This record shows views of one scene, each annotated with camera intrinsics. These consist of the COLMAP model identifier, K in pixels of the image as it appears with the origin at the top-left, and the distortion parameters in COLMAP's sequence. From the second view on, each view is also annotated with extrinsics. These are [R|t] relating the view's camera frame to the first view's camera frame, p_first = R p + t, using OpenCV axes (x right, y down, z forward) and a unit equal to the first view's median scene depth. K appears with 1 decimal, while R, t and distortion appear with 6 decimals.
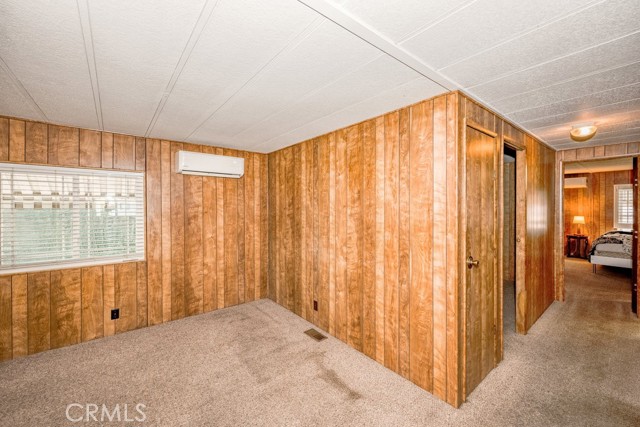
lens RADIAL K [[265.4, 0, 329.9], [0, 265.4, 211.6], [0, 0, 1]] dist [0.000813, -0.001032]
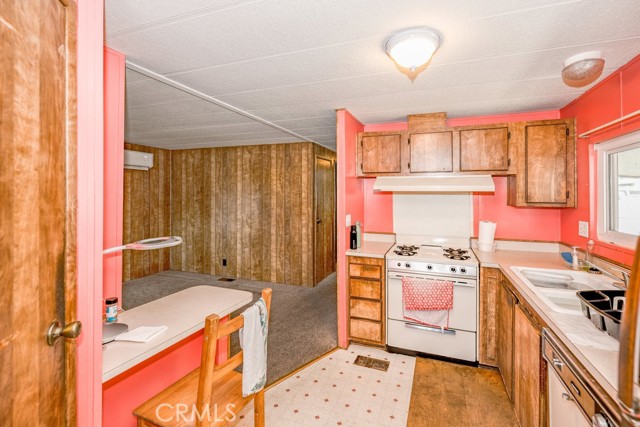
lens RADIAL K [[265.4, 0, 356.5], [0, 265.4, 197.2], [0, 0, 1]] dist [0.000813, -0.001032]
pose [[0.837124, 0.001283, 0.547012, -0.290276], [0.003238, 0.999968, -0.007302, 0.012985], [-0.547004, 0.007884, 0.837093, -0.724938]]
